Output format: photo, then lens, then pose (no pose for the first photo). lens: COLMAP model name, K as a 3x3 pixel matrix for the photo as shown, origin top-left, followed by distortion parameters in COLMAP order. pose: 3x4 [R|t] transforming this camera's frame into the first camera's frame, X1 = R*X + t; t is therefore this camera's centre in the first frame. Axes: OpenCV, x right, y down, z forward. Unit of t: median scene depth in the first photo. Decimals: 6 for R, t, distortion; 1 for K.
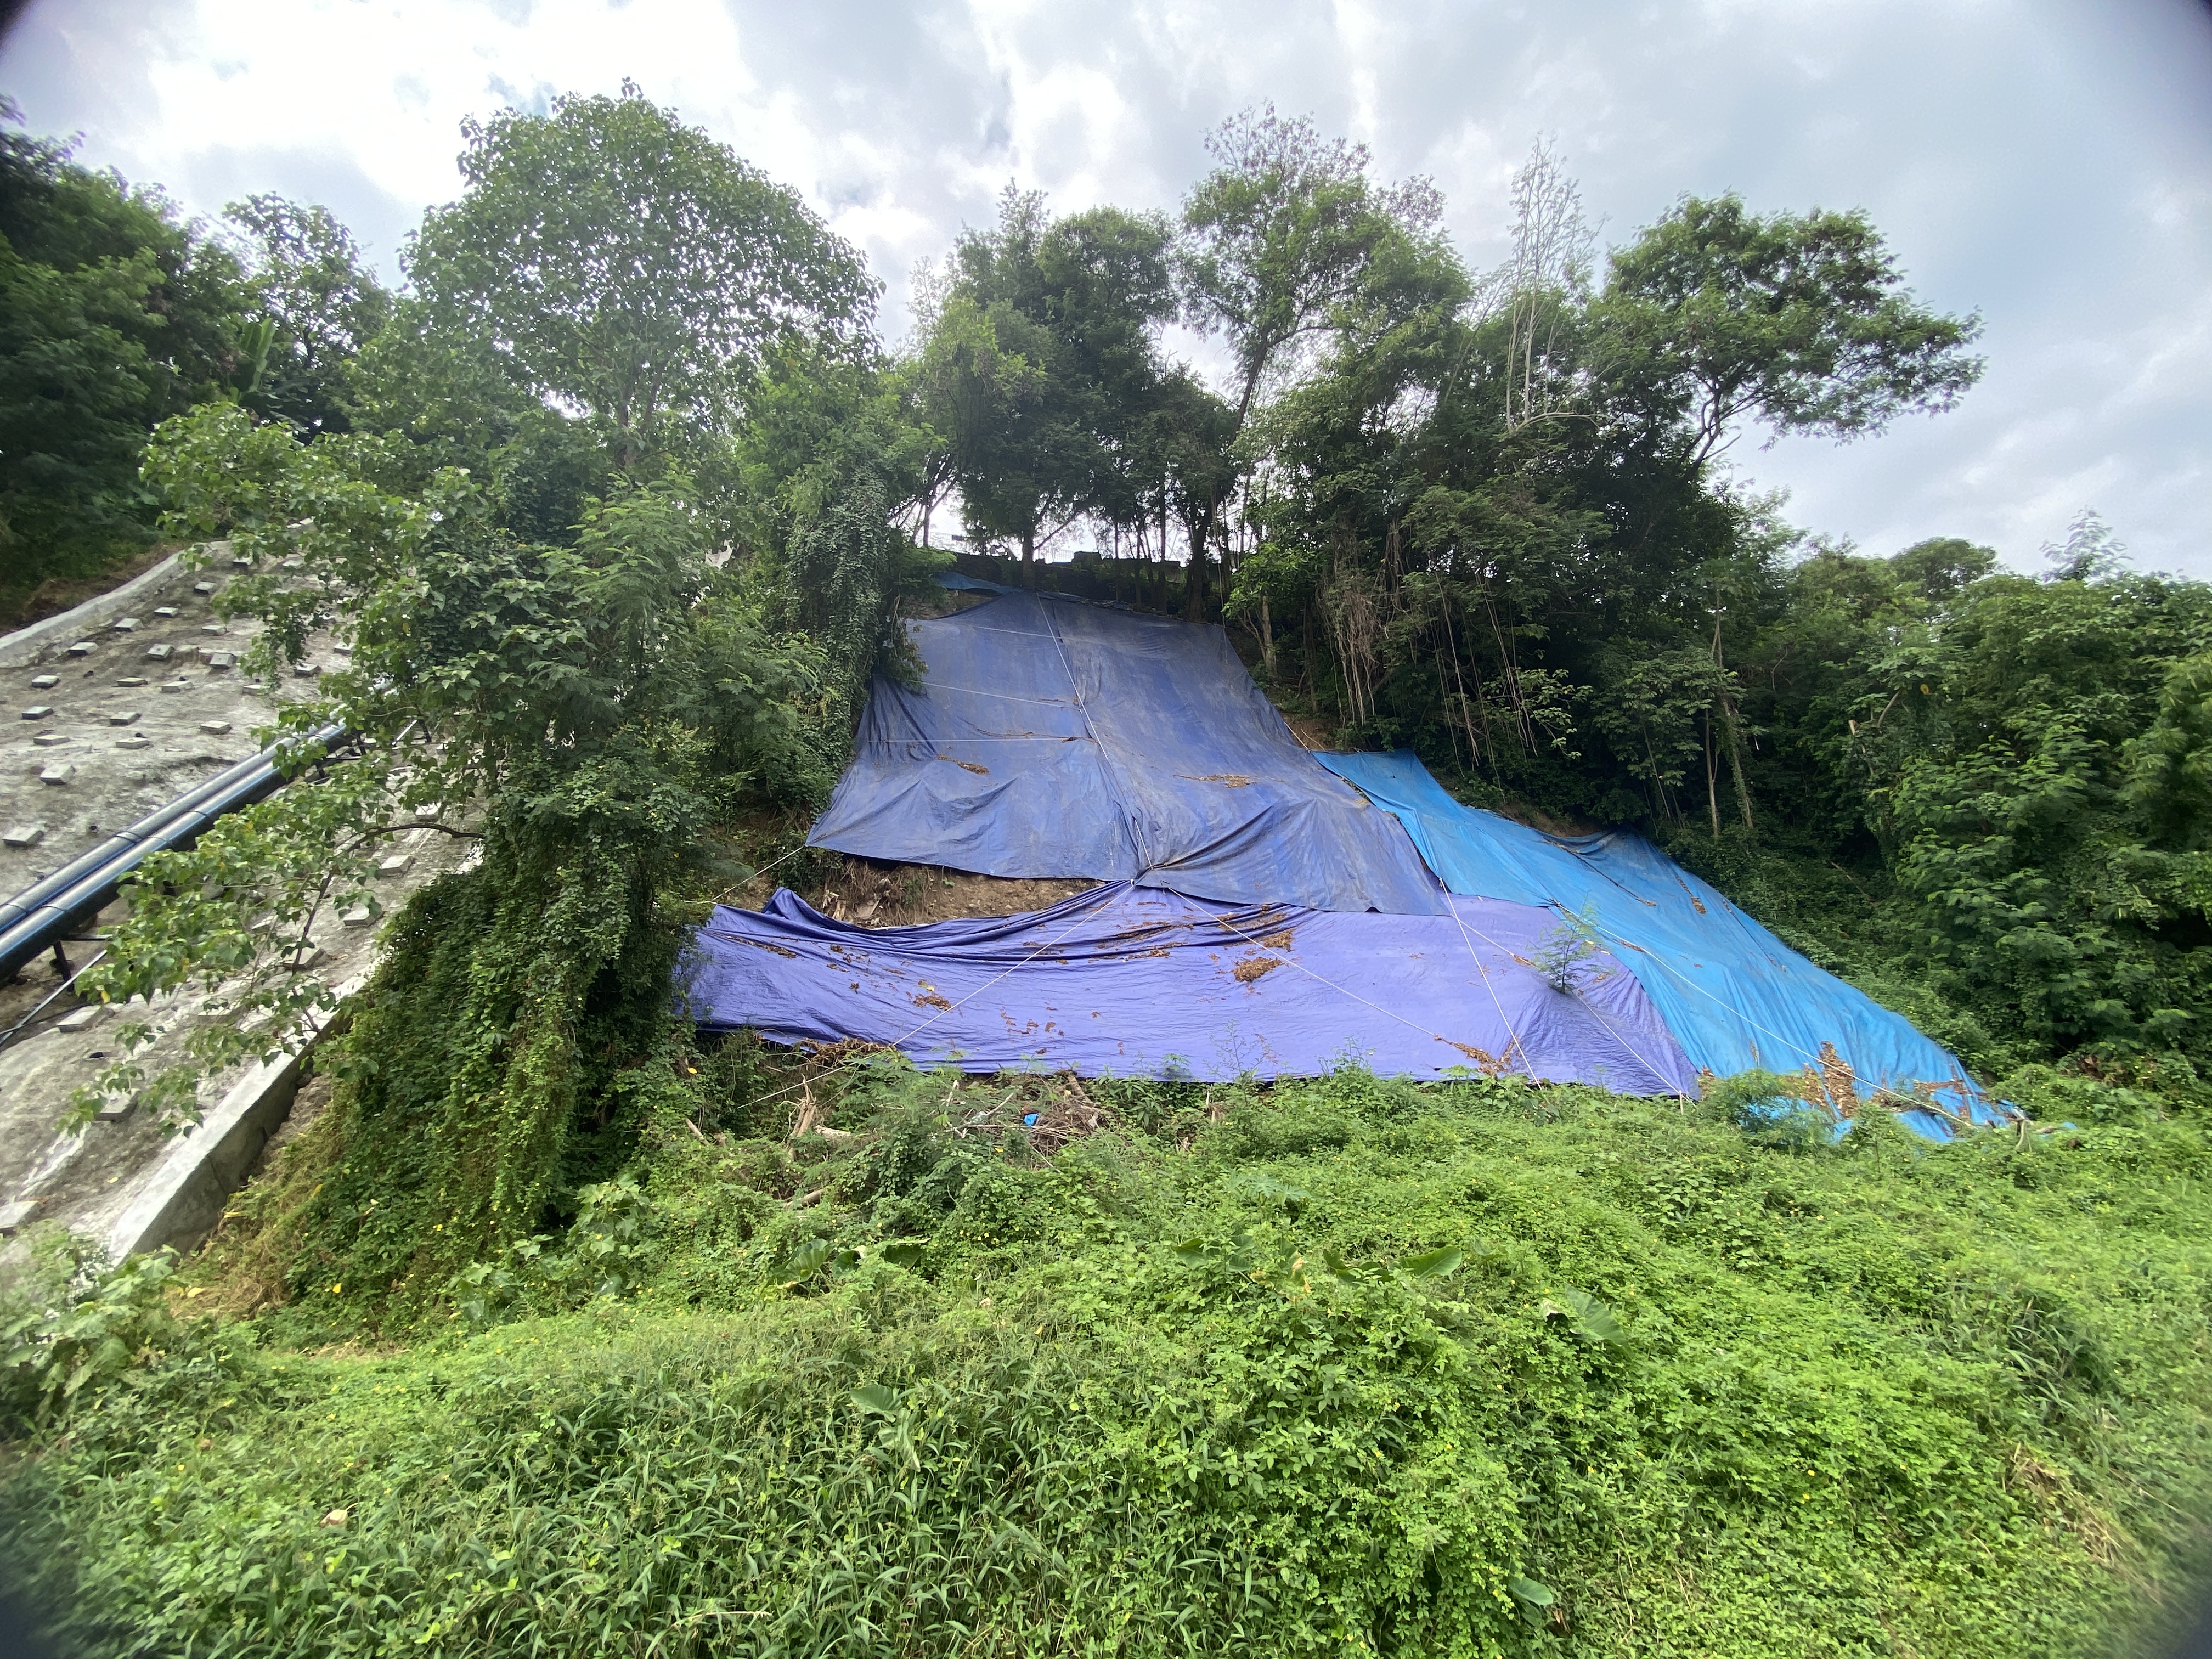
lens RADIAL K [[894.1, 0, 1106.0], [0, 894.1, 829.5], [0, 0, 1]] dist [0.042802, -0.033186]
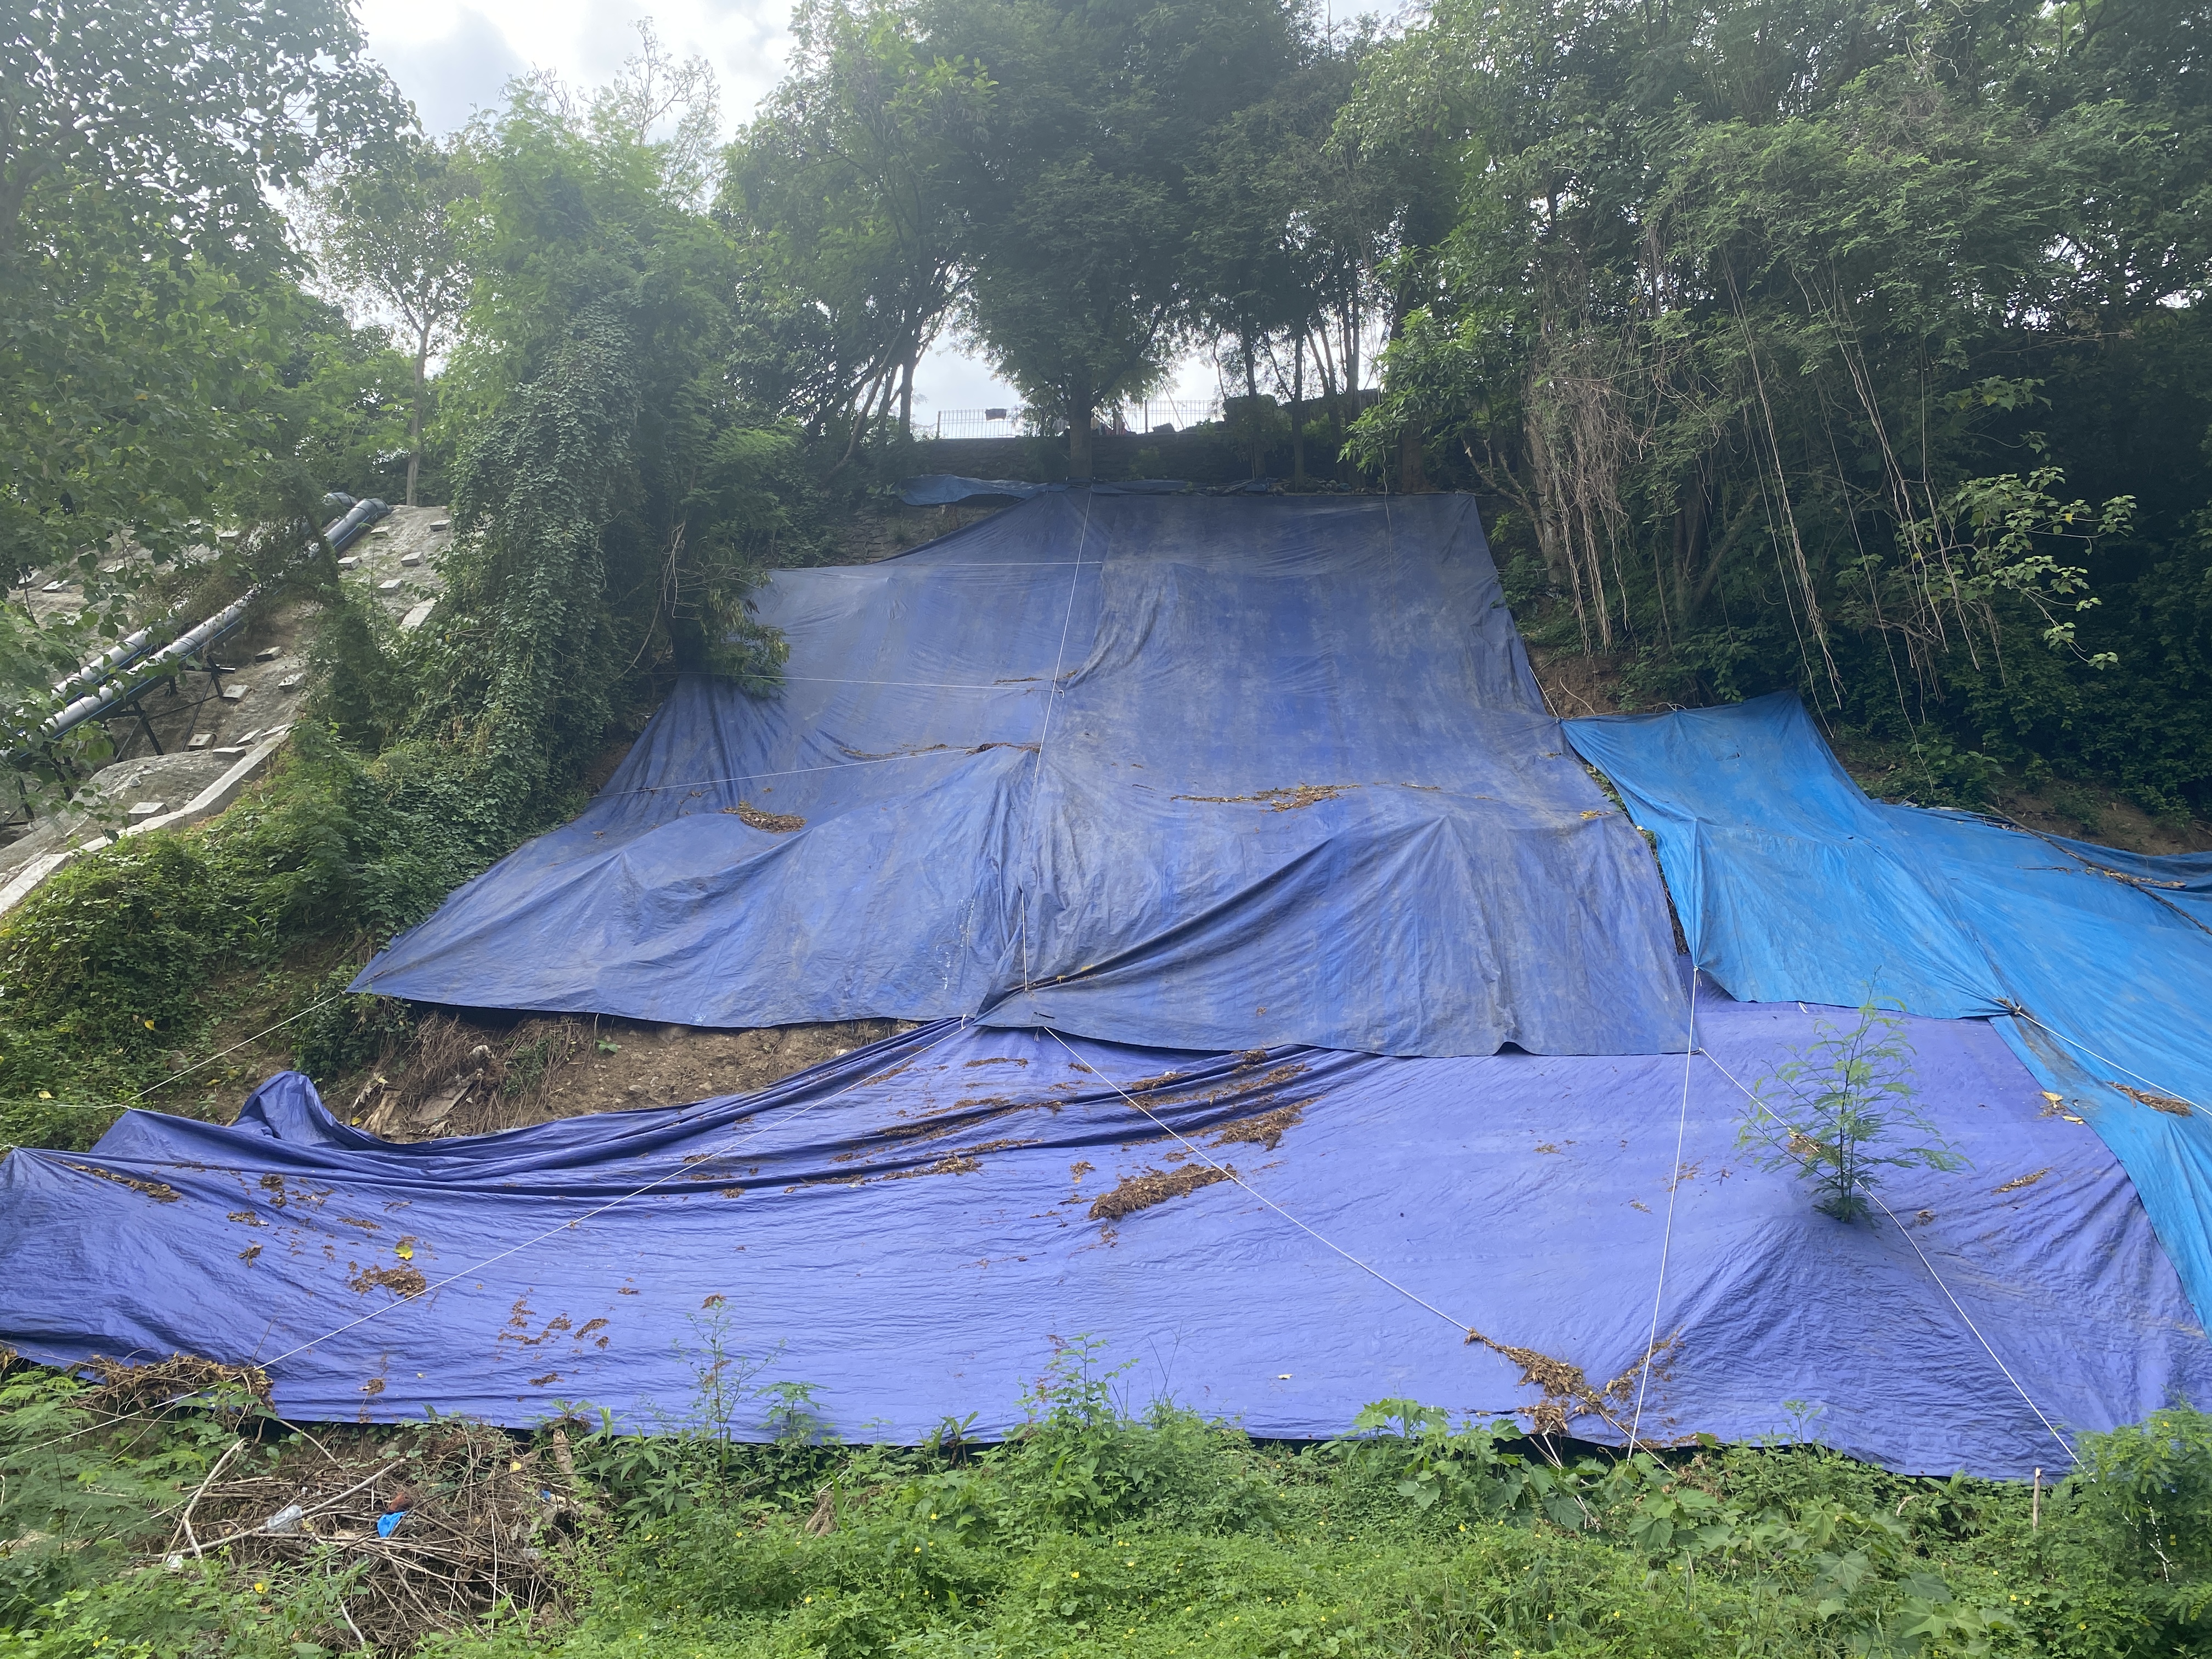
lens RADIAL K [[1687.4, 0, 1228.2], [0, 1687.4, 783.3], [0, 0, 1]] dist [0.086743, -0.116621]
pose [[0.952282, -0.105637, -0.286357, 0.723908], [0.075785, 0.990652, -0.113427, 0.075925], [0.295662, 0.086313, 0.951385, 0.251225]]
